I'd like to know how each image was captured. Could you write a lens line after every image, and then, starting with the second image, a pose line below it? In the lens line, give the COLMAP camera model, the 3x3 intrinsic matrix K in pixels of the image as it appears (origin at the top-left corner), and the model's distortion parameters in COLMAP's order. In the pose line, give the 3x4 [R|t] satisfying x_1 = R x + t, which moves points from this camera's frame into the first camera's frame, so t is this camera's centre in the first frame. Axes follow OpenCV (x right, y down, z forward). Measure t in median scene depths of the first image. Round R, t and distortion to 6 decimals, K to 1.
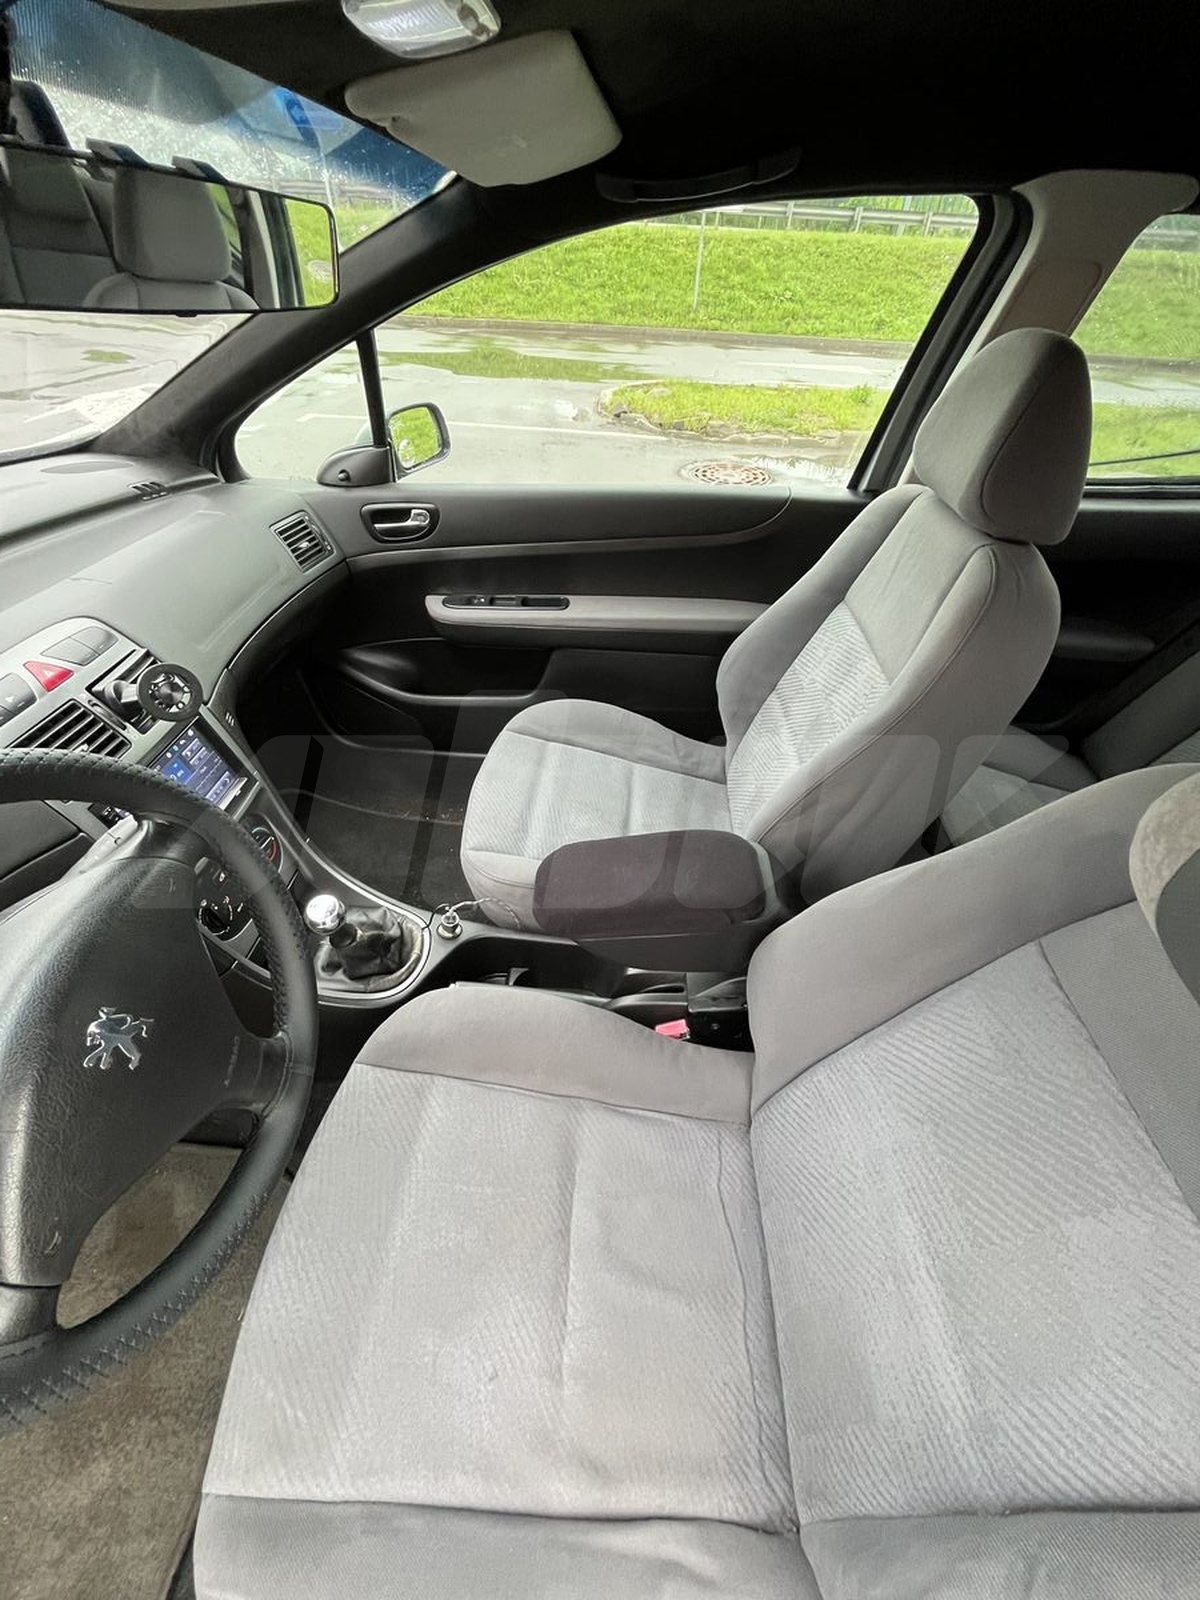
lens RADIAL K [[646.9, 0, 601.0], [0, 646.9, 798.8], [0, 0, 1]] dist [0.003918, 0.001152]
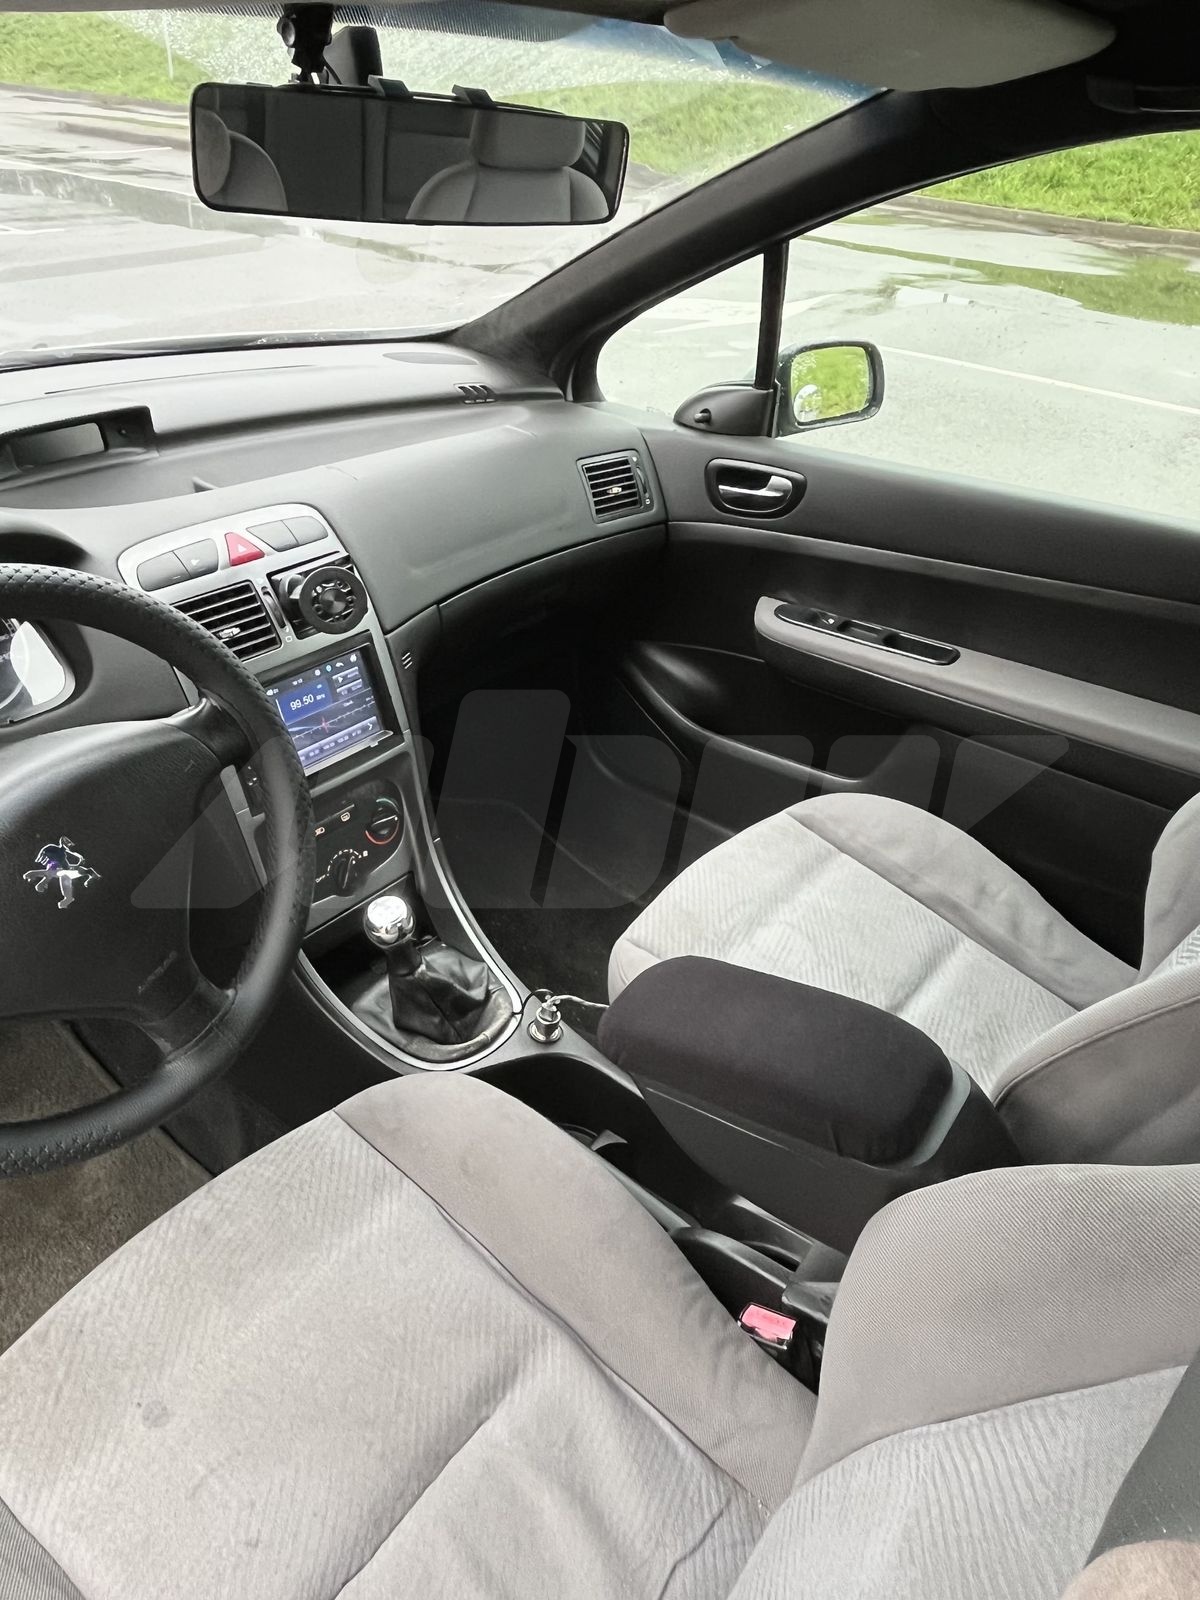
lens RADIAL K [[1103.8, 0, 604.6], [0, 1103.8, 797.6], [0, 0, 1]] dist [0.017048, -0.010688]
pose [[0.832709, 0.316753, -0.454162, 0.280778], [-0.382462, 0.922142, -0.058103, 0.018680], [0.400398, 0.222083, 0.889022, -0.079402]]
